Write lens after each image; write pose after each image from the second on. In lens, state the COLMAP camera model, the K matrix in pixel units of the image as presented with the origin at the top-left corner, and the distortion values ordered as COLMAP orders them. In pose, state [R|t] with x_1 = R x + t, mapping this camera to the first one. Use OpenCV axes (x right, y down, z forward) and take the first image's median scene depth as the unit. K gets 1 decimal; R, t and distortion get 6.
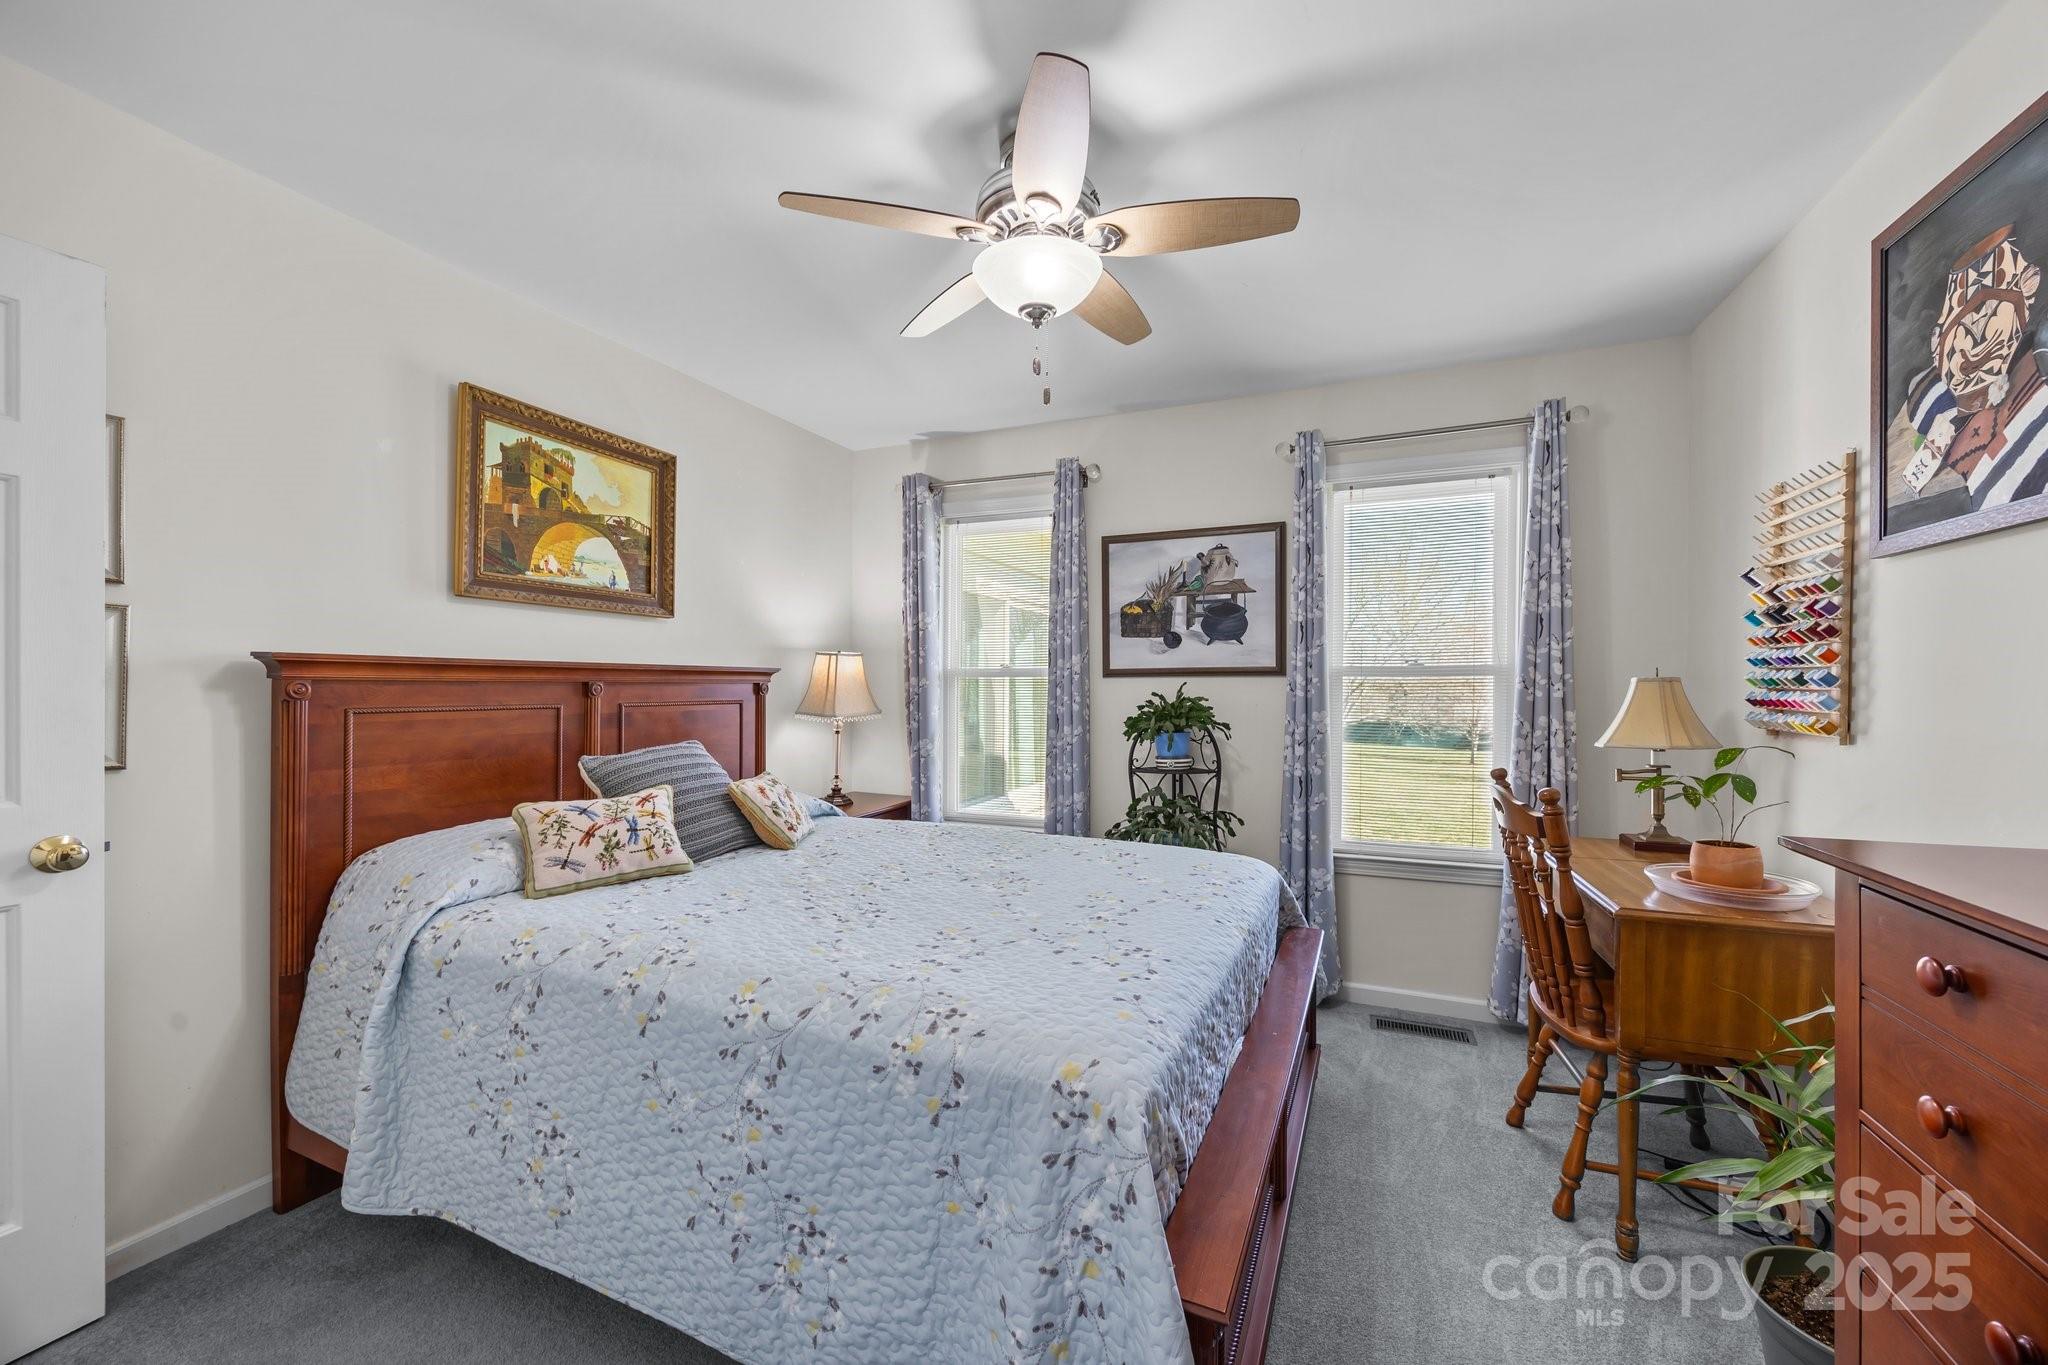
lens RADIAL K [[788.6, 0, 1023.6], [0, 788.6, 680.2], [0, 0, 1]] dist [-0.000744, -0.001375]
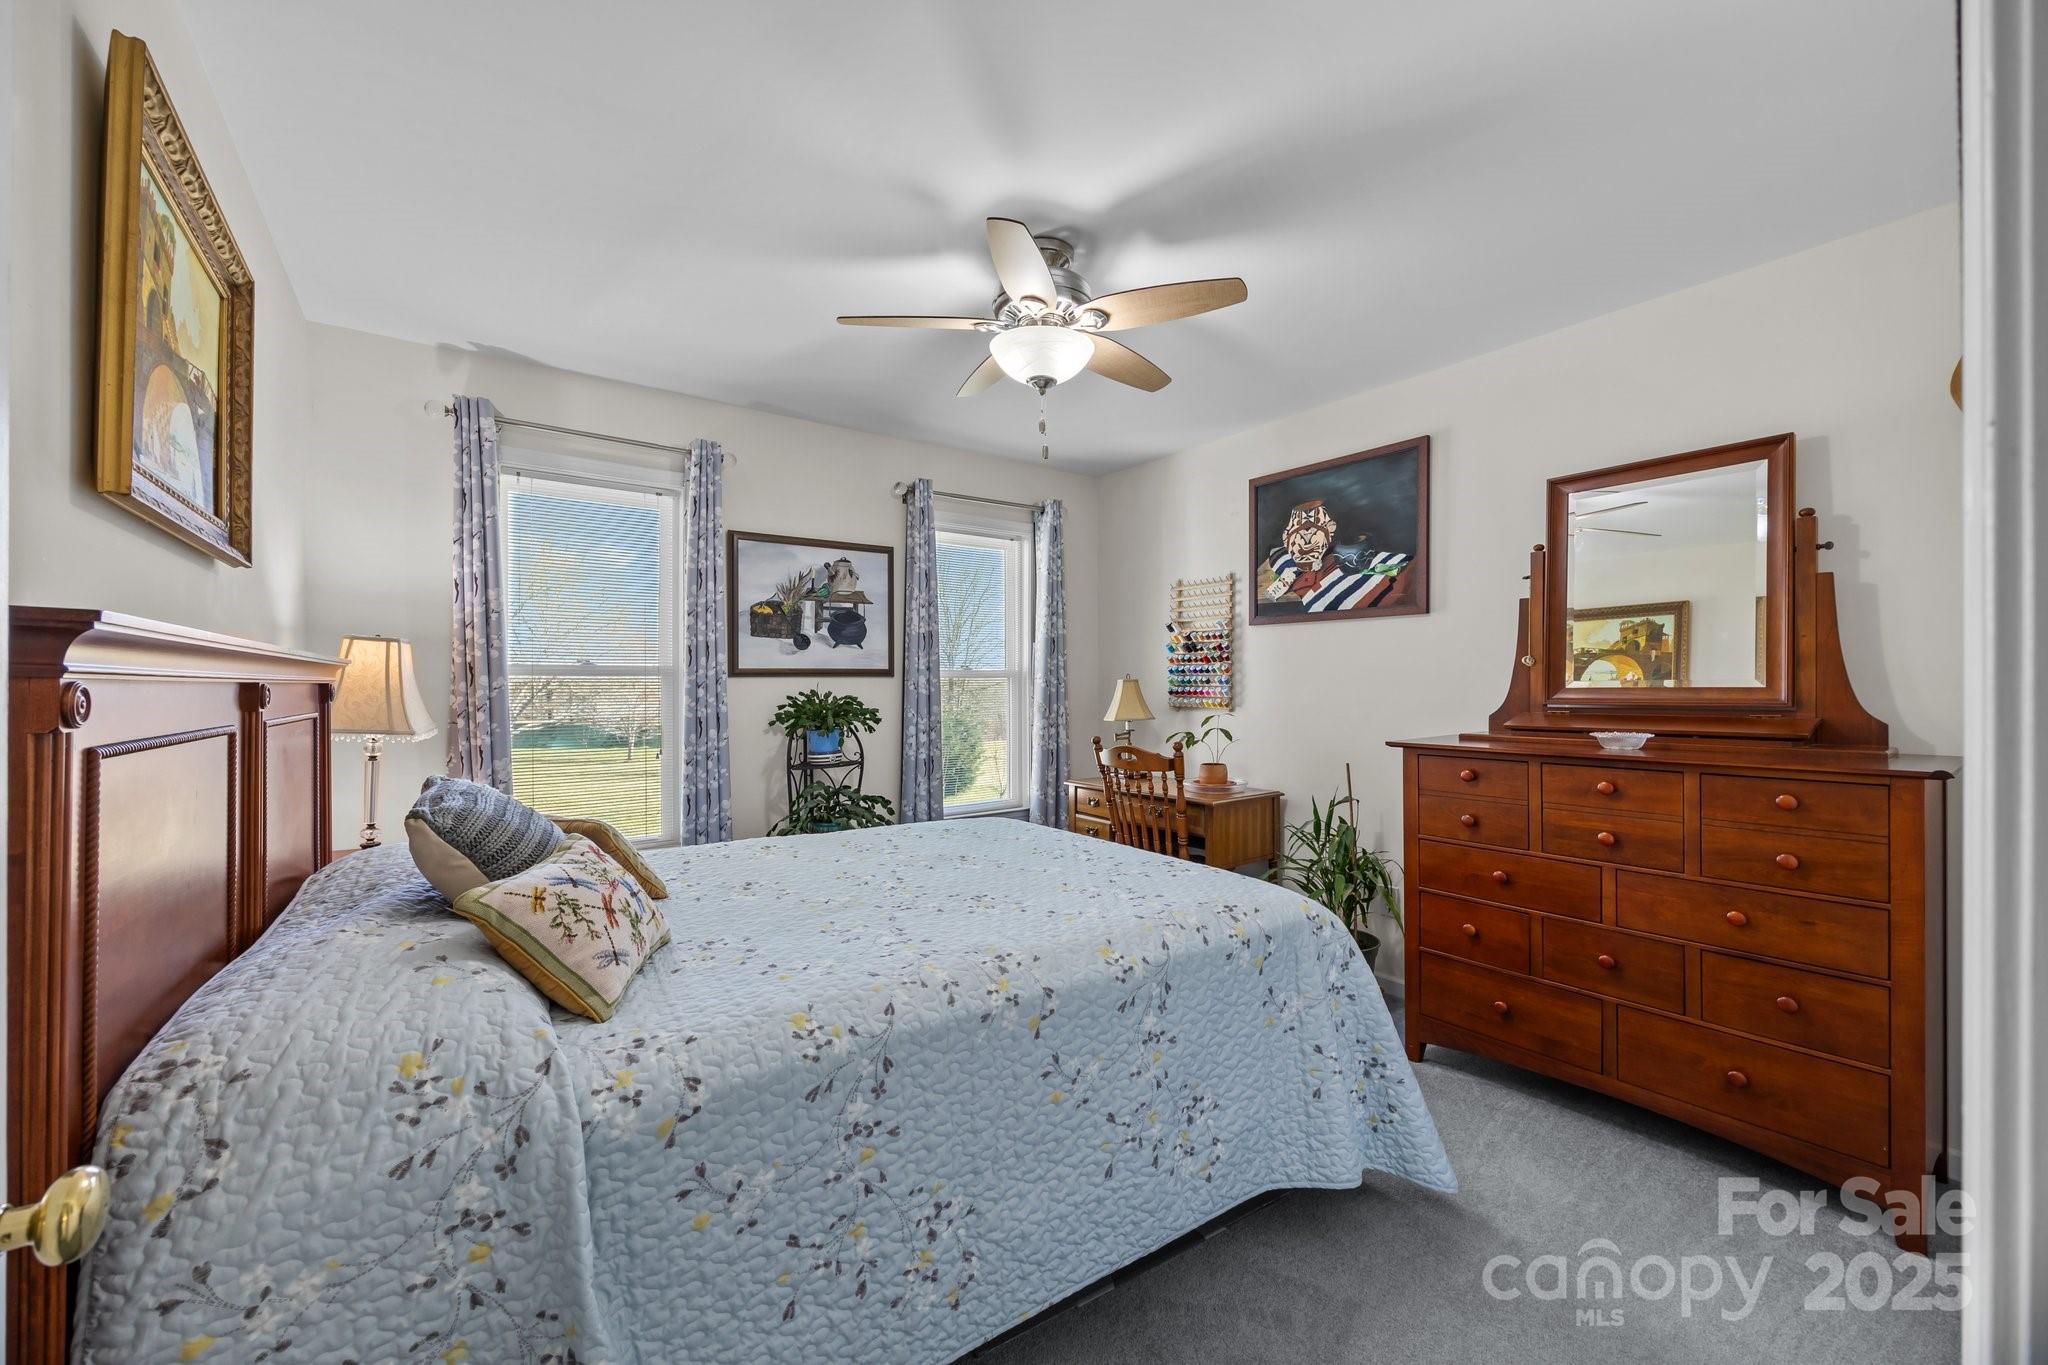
lens RADIAL K [[788.6, 0, 1024.5], [0, 788.6, 680.4], [0, 0, 1]] dist [-0.000744, -0.001375]
pose [[0.508456, 0.001105, 0.861087, -0.614610], [-0.001843, 0.999998, -0.000195, -0.000125], [-0.861086, -0.001487, 0.508457, 0.231243]]
